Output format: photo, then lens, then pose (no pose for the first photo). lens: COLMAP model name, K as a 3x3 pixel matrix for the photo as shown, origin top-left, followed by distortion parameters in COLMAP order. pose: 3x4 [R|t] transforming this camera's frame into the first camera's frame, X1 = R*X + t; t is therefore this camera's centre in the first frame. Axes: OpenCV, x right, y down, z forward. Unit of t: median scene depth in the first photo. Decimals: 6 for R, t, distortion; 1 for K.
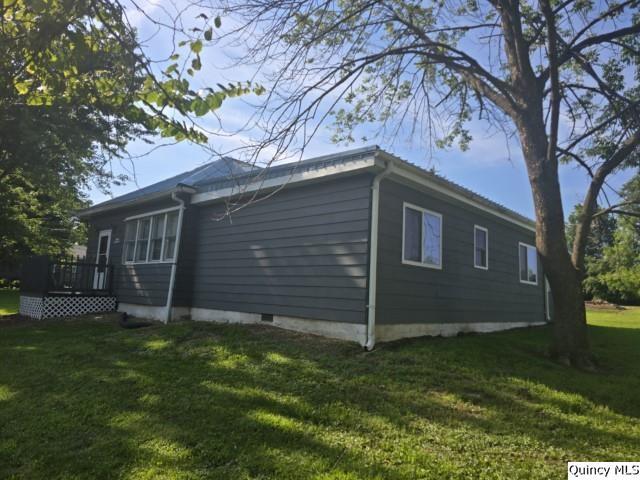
lens RADIAL K [[435.3, 0, 319.9], [0, 435.3, 236.2], [0, 0, 1]] dist [0.048802, -0.024259]
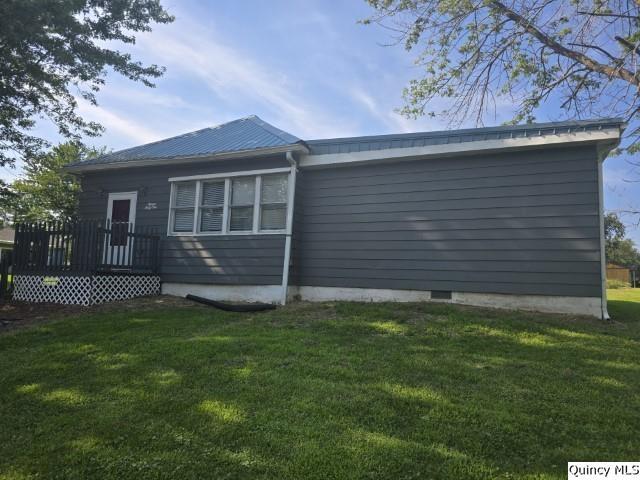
lens RADIAL K [[435.3, 0, 319.7], [0, 435.3, 243.1], [0, 0, 1]] dist [0.048802, -0.024259]
pose [[0.940694, 0.012791, 0.339015, -0.558697], [-0.033987, 0.997815, 0.056659, 0.027283], [-0.337550, -0.064821, 0.939073, 0.181069]]
